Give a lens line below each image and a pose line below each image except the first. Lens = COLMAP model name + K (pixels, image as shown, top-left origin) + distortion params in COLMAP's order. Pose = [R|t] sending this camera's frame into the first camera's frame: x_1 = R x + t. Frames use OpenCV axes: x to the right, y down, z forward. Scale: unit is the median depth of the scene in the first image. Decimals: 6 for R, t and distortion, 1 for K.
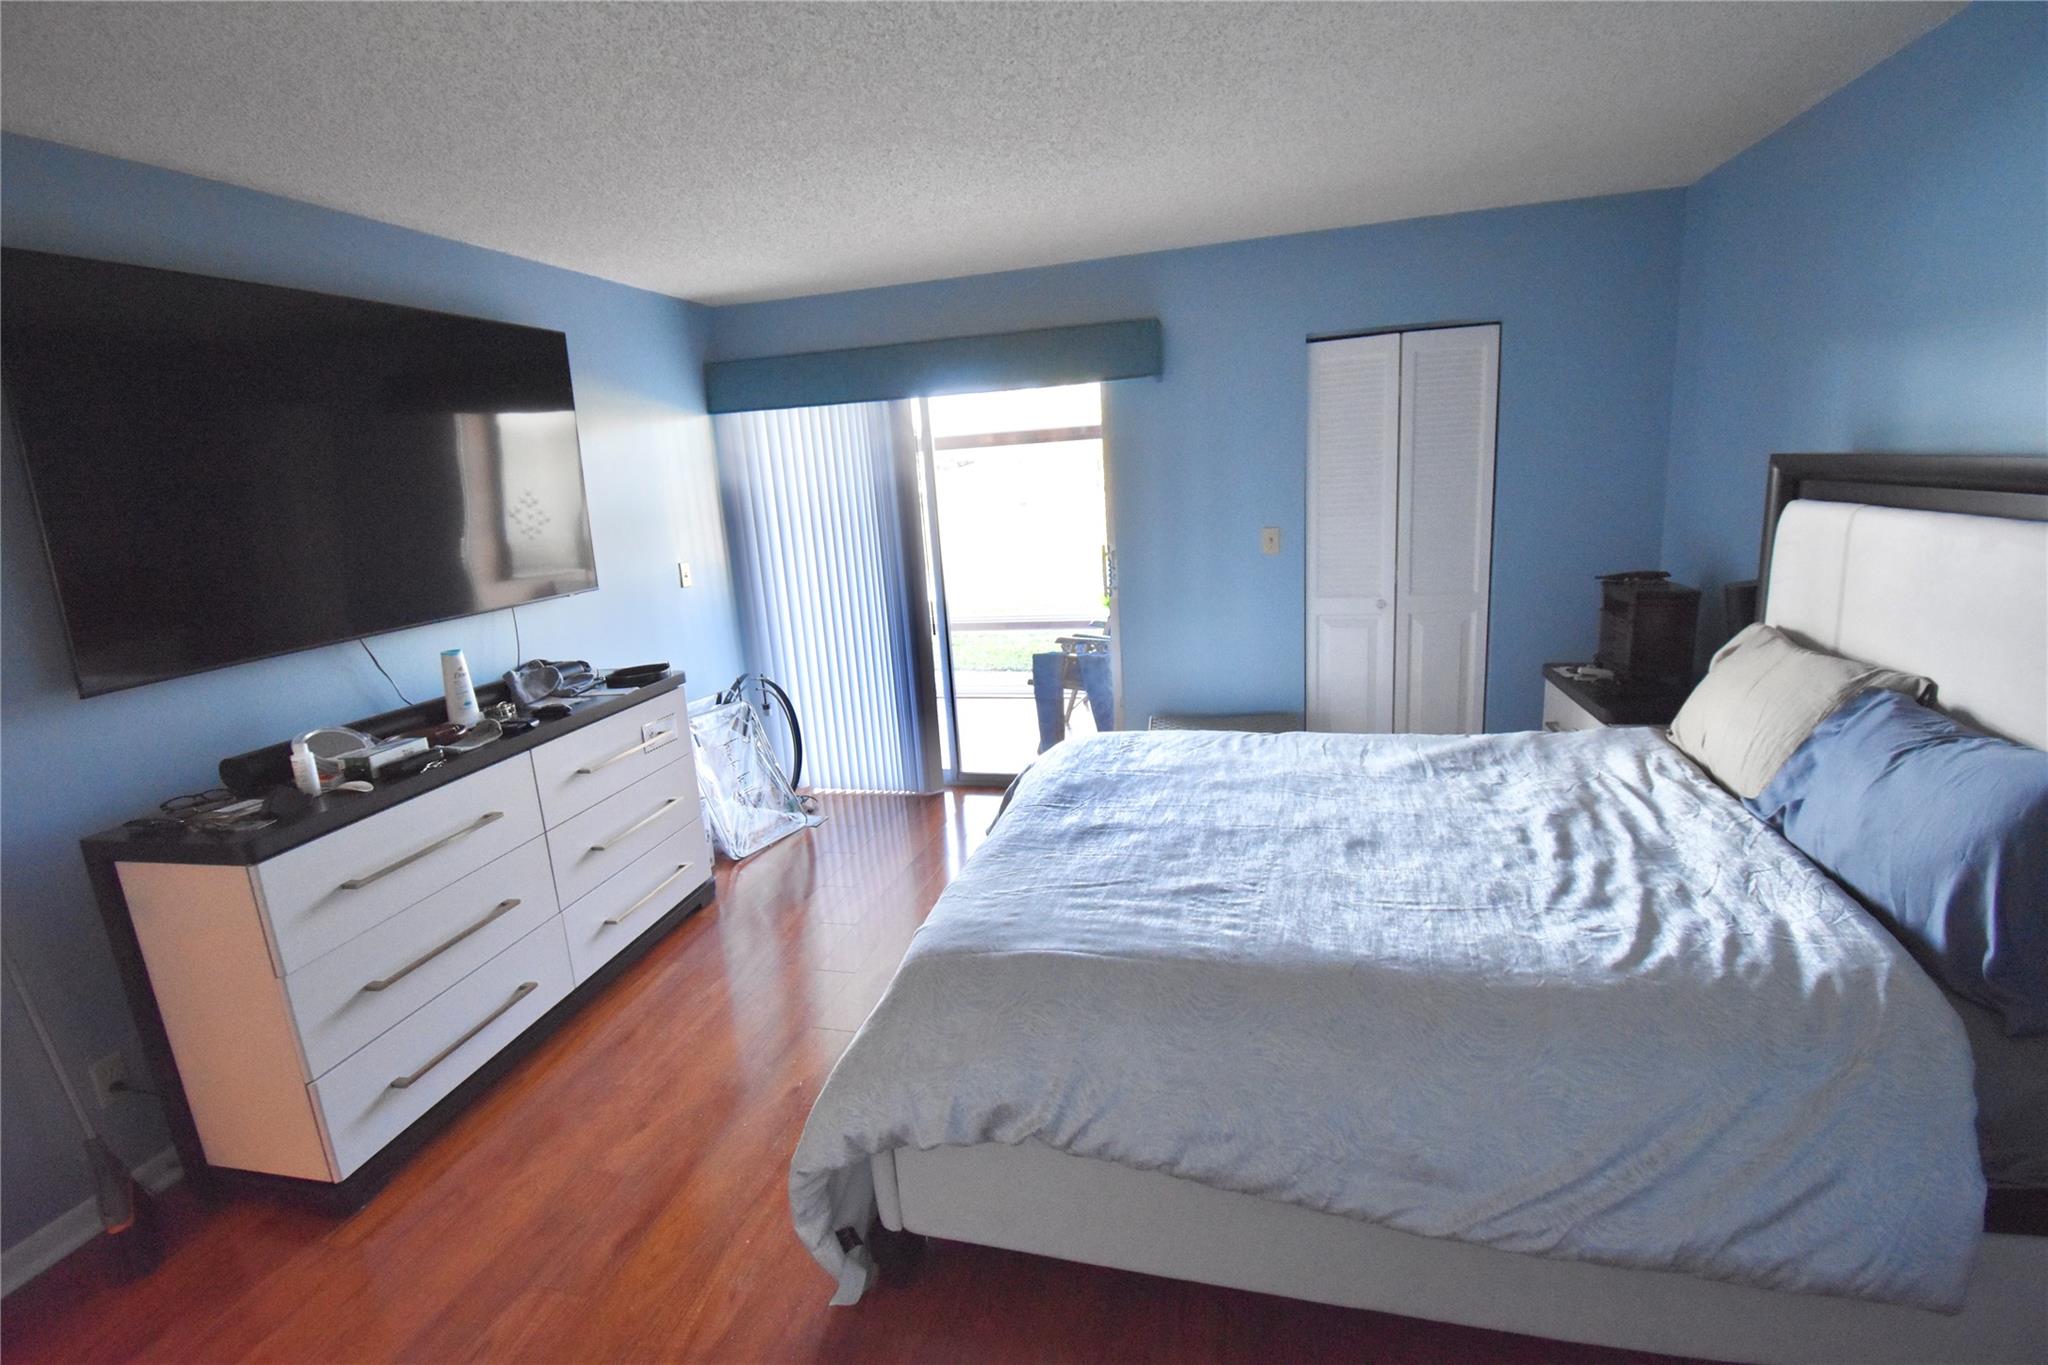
lens RADIAL K [[908.9, 0, 1037.6], [0, 908.9, 684.1], [0, 0, 1]] dist [0.018146, -0.025785]
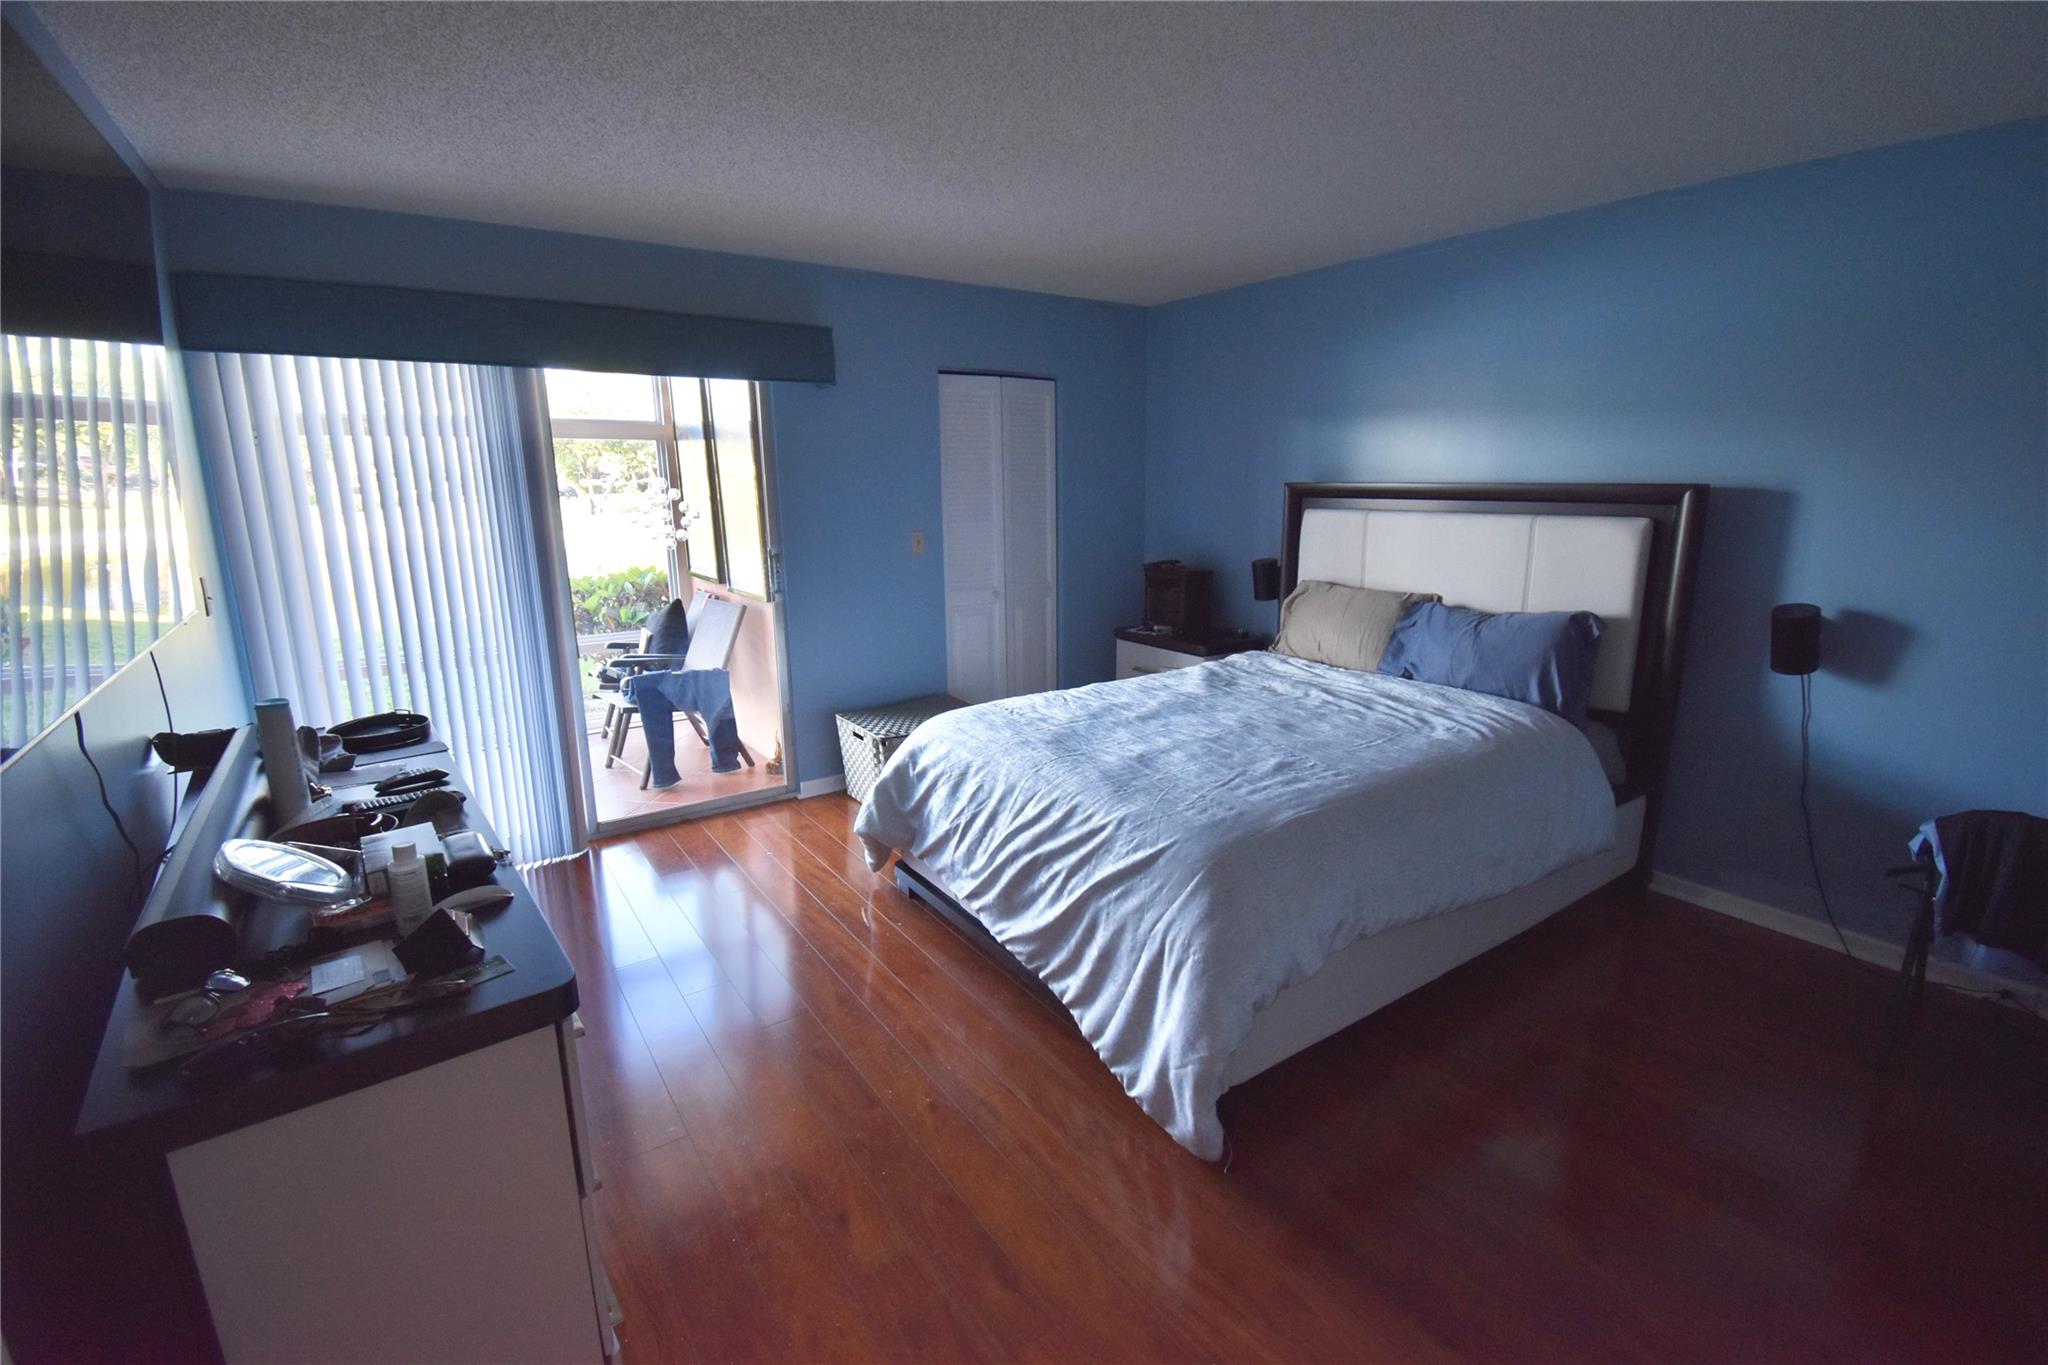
lens RADIAL K [[908.9, 0, 1037.6], [0, 908.9, 684.1], [0, 0, 1]] dist [0.018146, -0.025785]
pose [[0.644413, -0.116152, 0.755805, -0.951614], [0.142088, 0.989372, 0.030899, 0.003690], [-0.751361, 0.087479, 0.654067, 0.301312]]
